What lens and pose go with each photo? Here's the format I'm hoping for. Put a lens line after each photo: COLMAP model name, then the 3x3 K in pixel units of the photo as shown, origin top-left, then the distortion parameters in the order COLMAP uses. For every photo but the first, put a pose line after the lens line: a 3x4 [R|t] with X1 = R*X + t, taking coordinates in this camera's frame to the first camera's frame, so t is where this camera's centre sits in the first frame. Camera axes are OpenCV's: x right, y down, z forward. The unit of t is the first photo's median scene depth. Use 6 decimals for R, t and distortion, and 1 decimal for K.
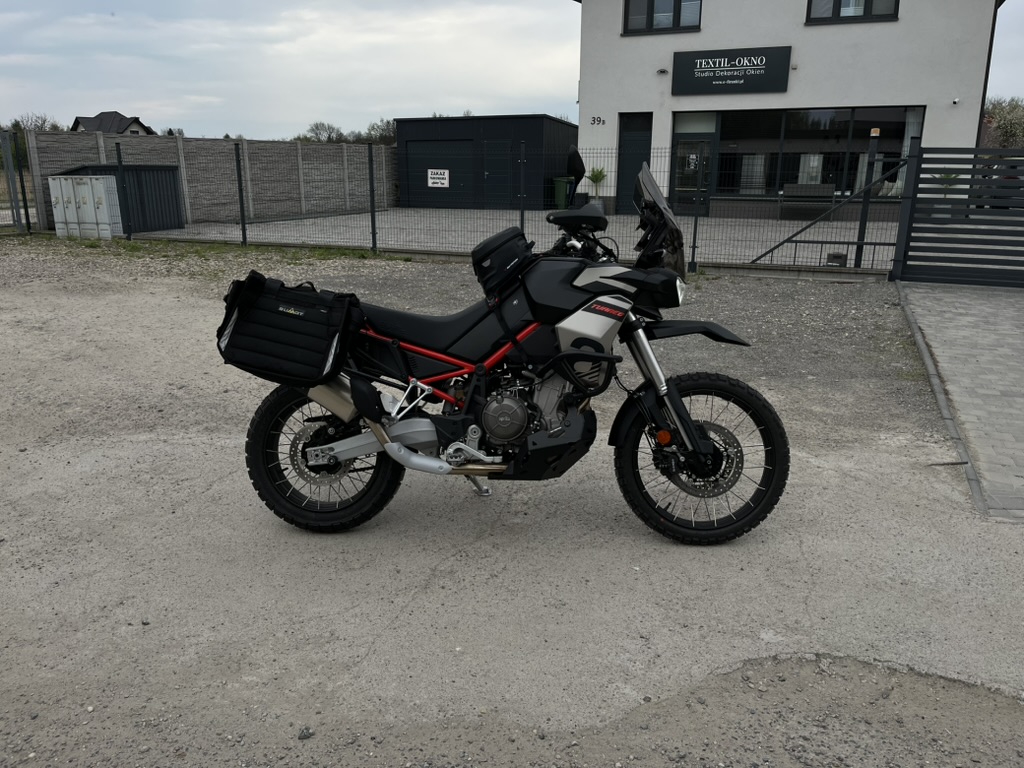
lens RADIAL K [[775.3, 0, 519.8], [0, 775.3, 385.6], [0, 0, 1]] dist [0.074207, -0.107990]
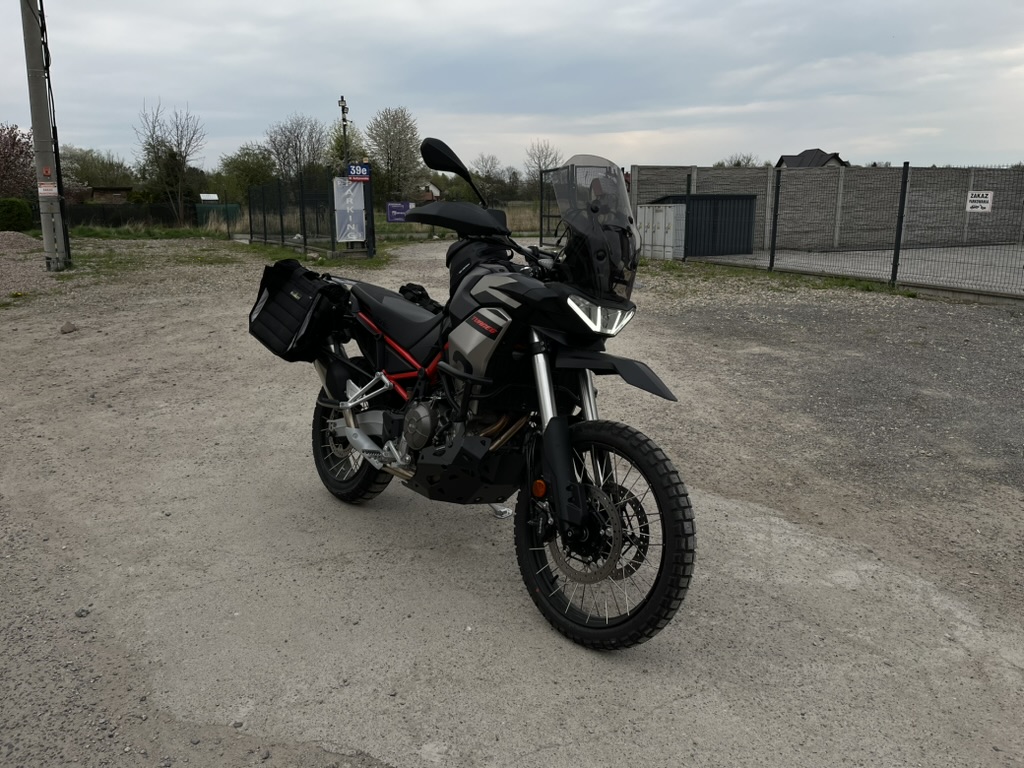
lens RADIAL K [[775.3, 0, 519.8], [0, 775.3, 385.6], [0, 0, 1]] dist [0.074207, -0.107990]
pose [[0.688154, 0.161721, -0.707312, 0.400879], [-0.189678, 0.981041, 0.039766, -0.037446], [0.700333, 0.106796, 0.705782, 0.219277]]
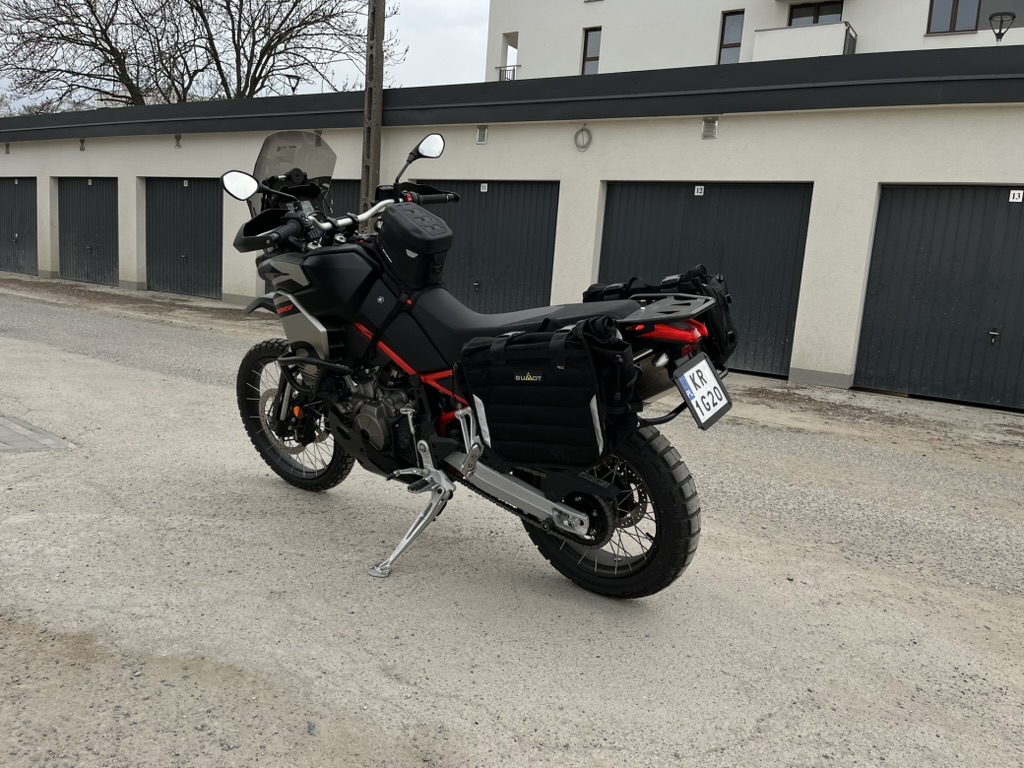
lens RADIAL K [[775.3, 0, 519.8], [0, 775.3, 385.6], [0, 0, 1]] dist [0.074207, -0.107990]
pose [[-0.839322, -0.147833, 0.523149, -0.334546], [0.070877, 0.924345, 0.374916, -0.187265], [-0.538995, 0.351755, -0.765345, 0.937463]]
